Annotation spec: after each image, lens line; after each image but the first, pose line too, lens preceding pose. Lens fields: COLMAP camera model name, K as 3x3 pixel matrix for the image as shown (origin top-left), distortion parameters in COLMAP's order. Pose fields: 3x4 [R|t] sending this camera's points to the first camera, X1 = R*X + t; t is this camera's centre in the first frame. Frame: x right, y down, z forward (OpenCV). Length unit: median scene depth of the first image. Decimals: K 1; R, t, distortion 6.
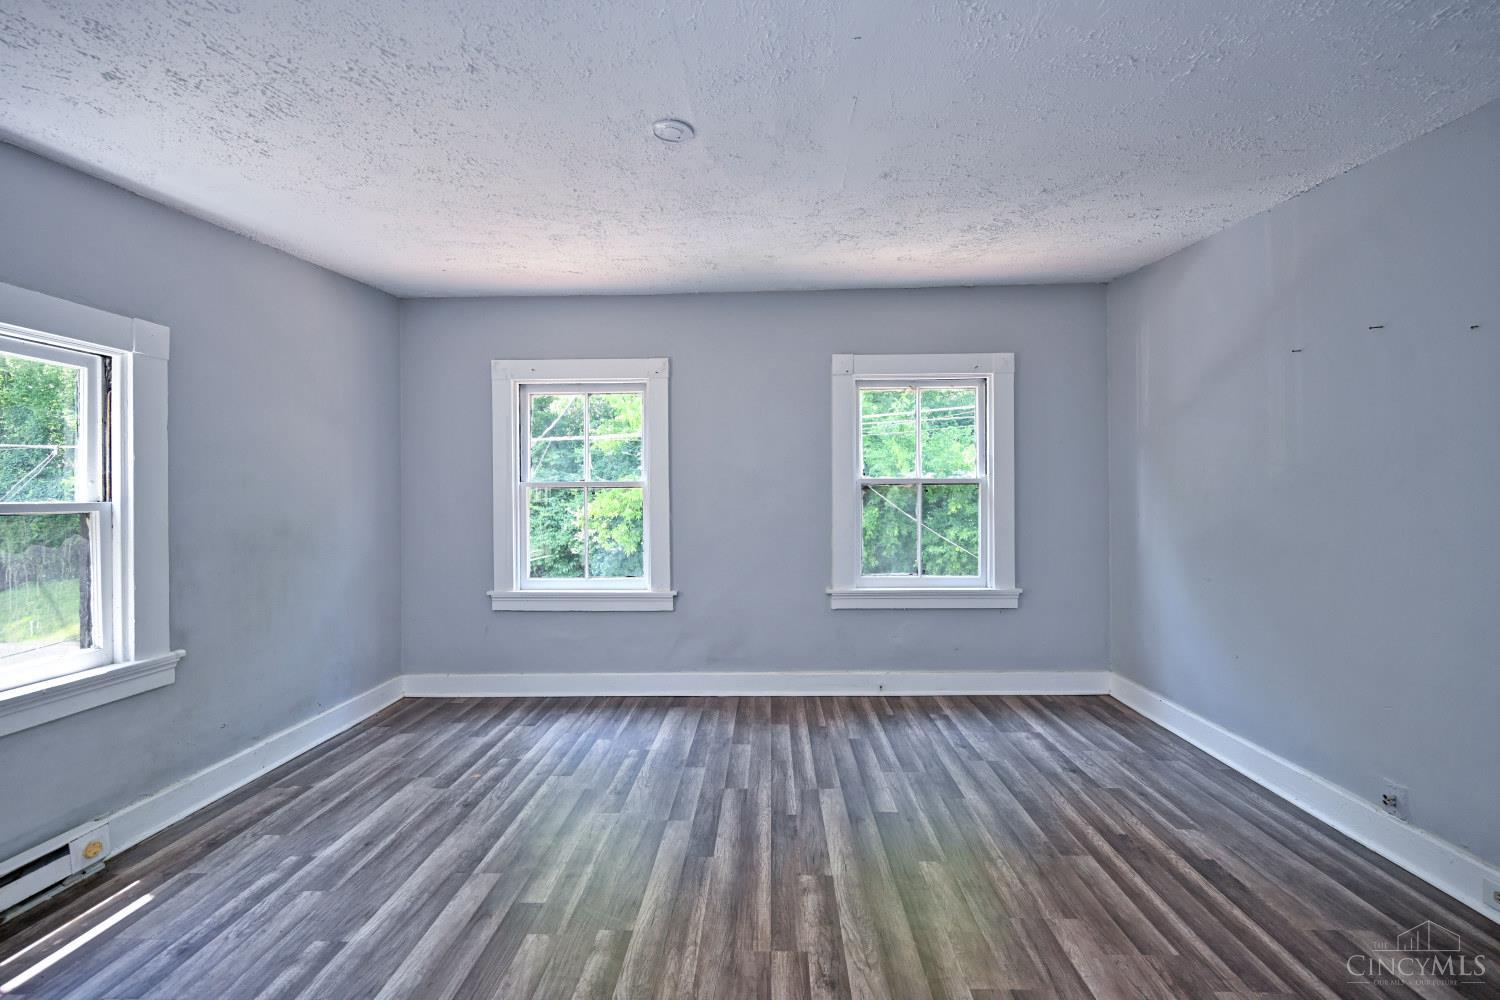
lens RADIAL K [[594.1, 0, 758.2], [0, 594.1, 502.5], [0, 0, 1]] dist [0.001271, -0.000320]
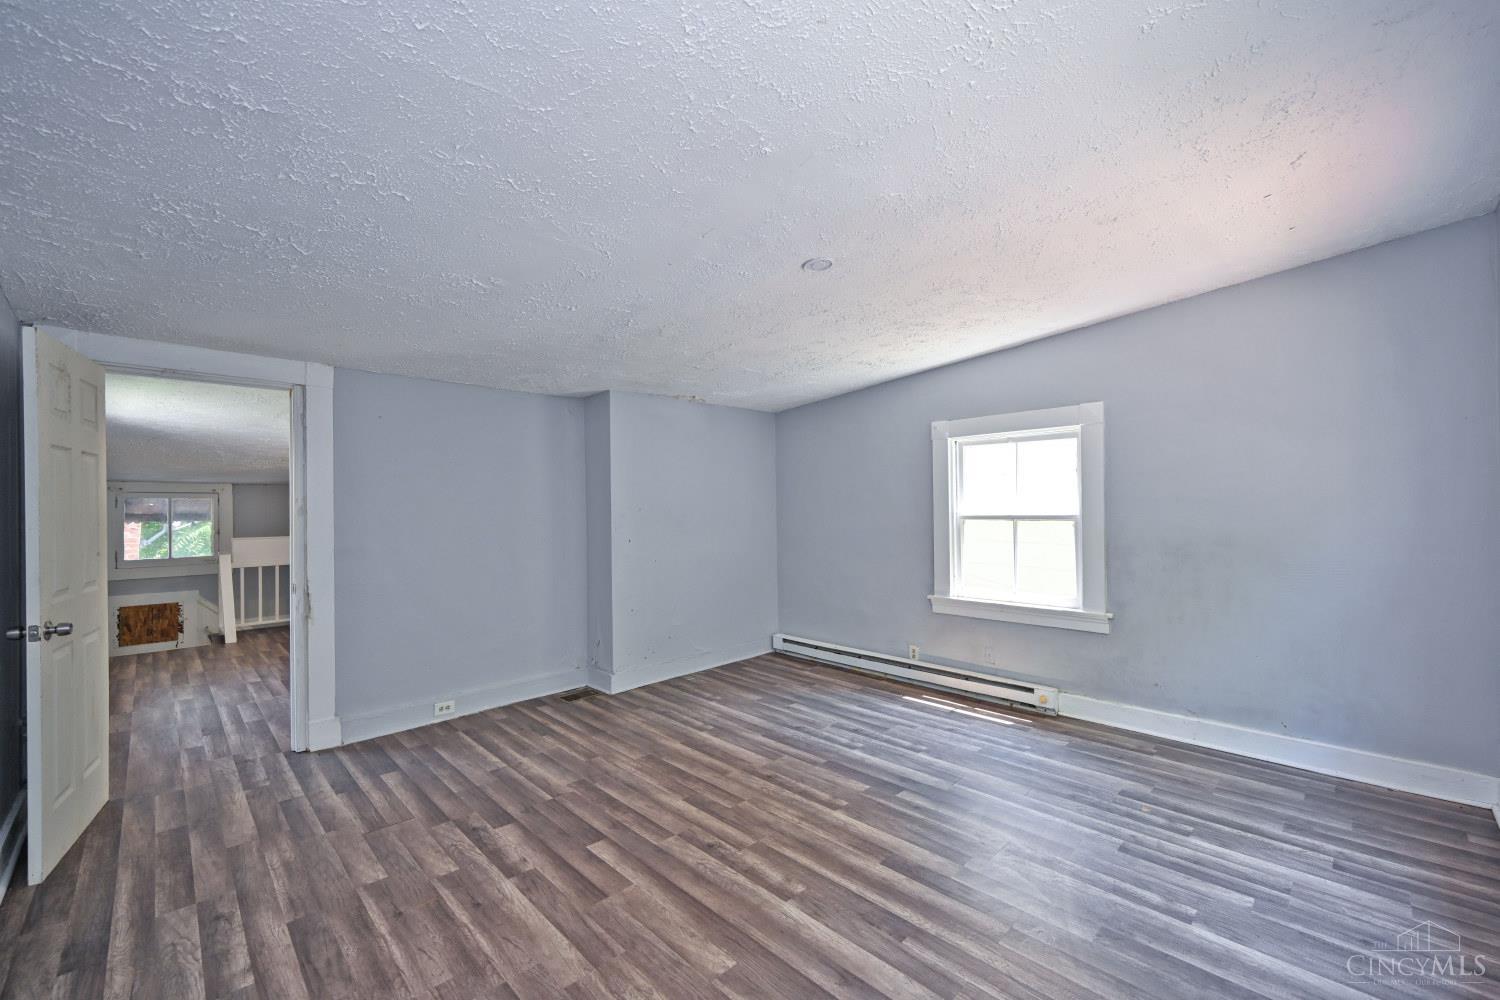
lens RADIAL K [[594.1, 0, 758.2], [0, 594.1, 502.5], [0, 0, 1]] dist [0.001271, -0.000320]
pose [[-0.682340, 0.010142, -0.730965, 0.796383], [0.011208, 0.999931, 0.003412, -0.055250], [0.730950, -0.005864, -0.682406, 1.479497]]
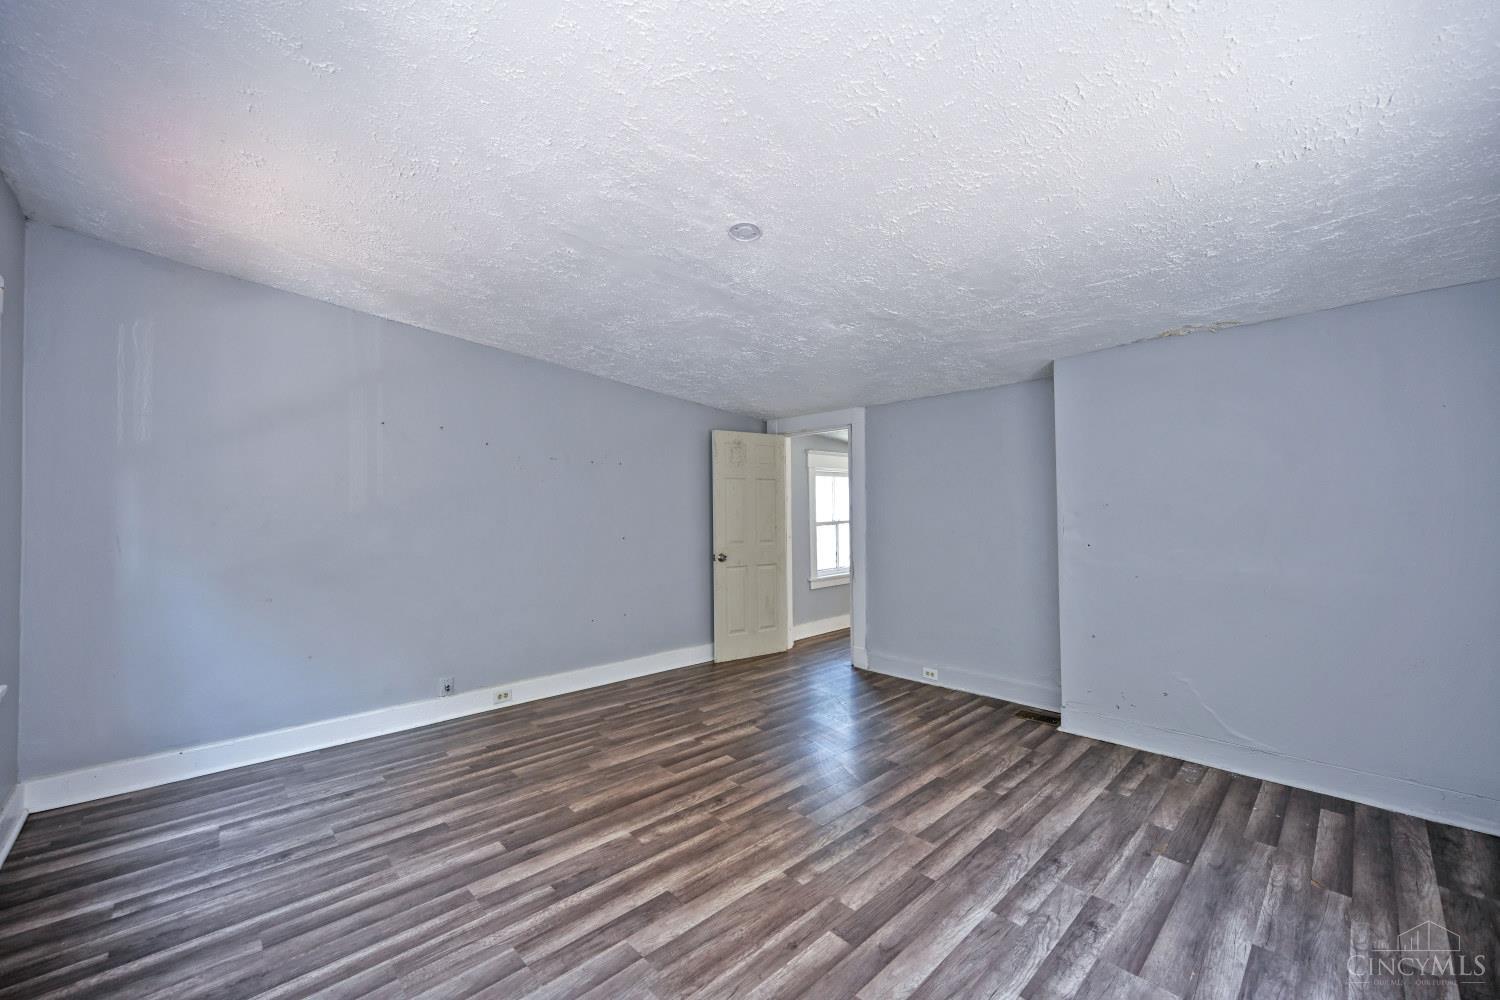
lens RADIAL K [[603.7, 0, 750.0], [0, 603.7, 500.0], [0, 0, 1]] dist [0.001705, -0.000024]
pose [[-0.709133, 0.029341, 0.704464, -0.827510], [0.017727, 0.999560, -0.023787, -0.011222], [-0.704852, -0.004380, -0.709341, 1.508725]]
